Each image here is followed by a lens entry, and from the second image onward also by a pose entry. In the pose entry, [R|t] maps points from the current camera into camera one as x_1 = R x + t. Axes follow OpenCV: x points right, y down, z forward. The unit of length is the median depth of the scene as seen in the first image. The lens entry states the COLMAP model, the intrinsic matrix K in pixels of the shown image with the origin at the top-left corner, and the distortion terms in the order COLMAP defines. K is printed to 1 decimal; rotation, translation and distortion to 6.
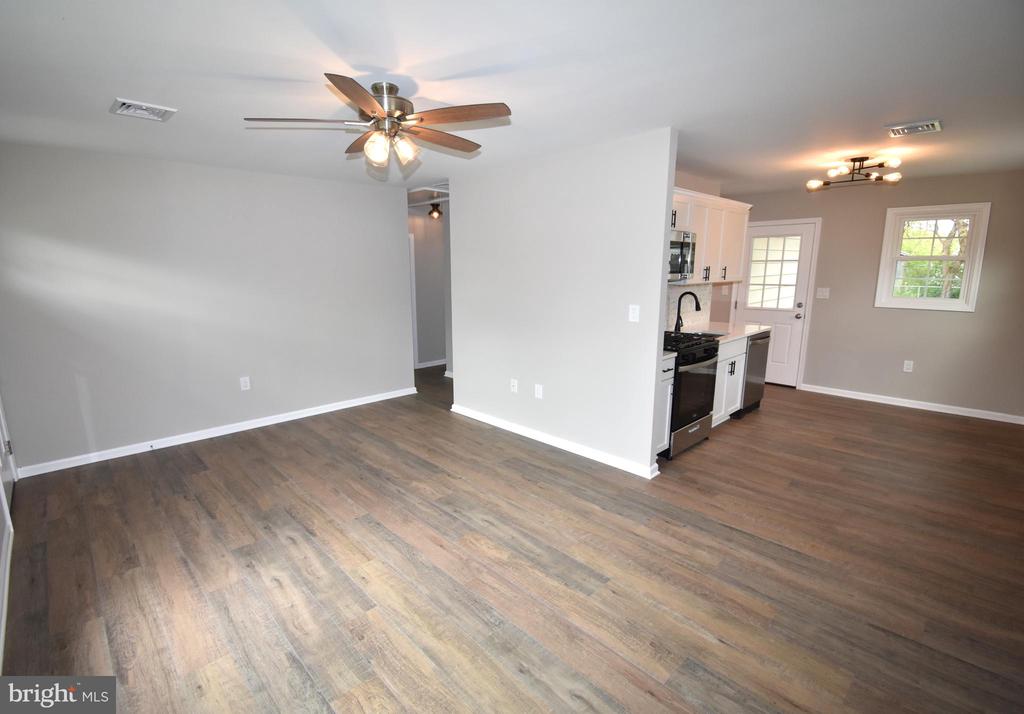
lens RADIAL K [[460.1, 0, 490.5], [0, 460.1, 348.6], [0, 0, 1]] dist [-0.016269, -0.002698]
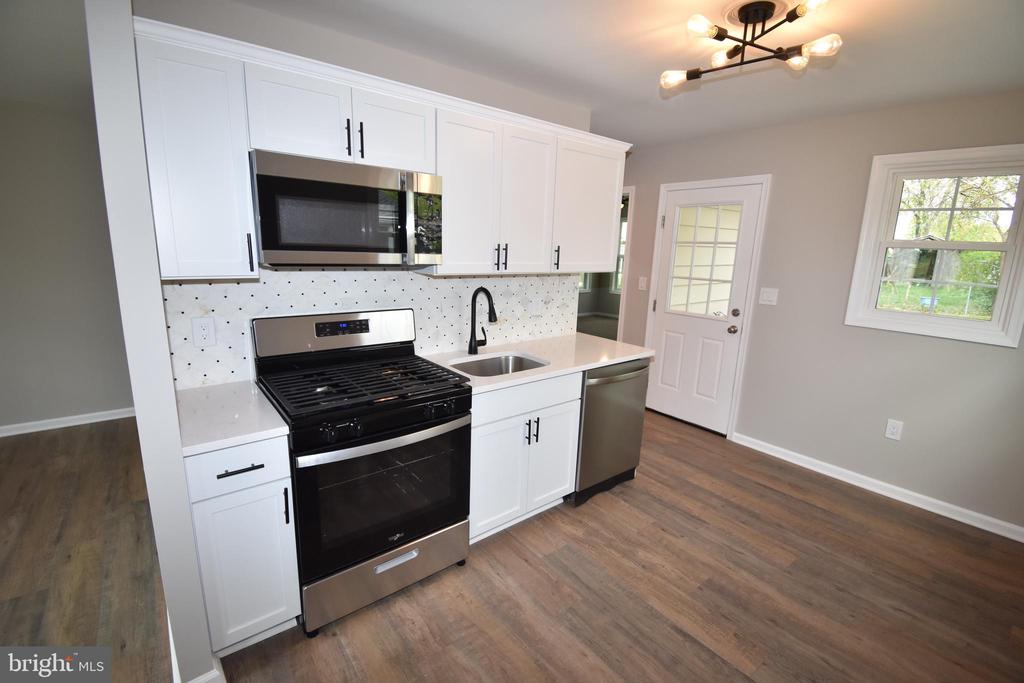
lens RADIAL K [[448.2, 0, 511.8], [0, 448.2, 334.3], [0, 0, 1]] dist [-0.008560, -0.002226]
pose [[0.997266, 0.051479, -0.053008, 0.583700], [-0.050288, 0.998457, 0.023569, -0.094000], [0.054140, -0.020838, 0.998316, 0.515826]]
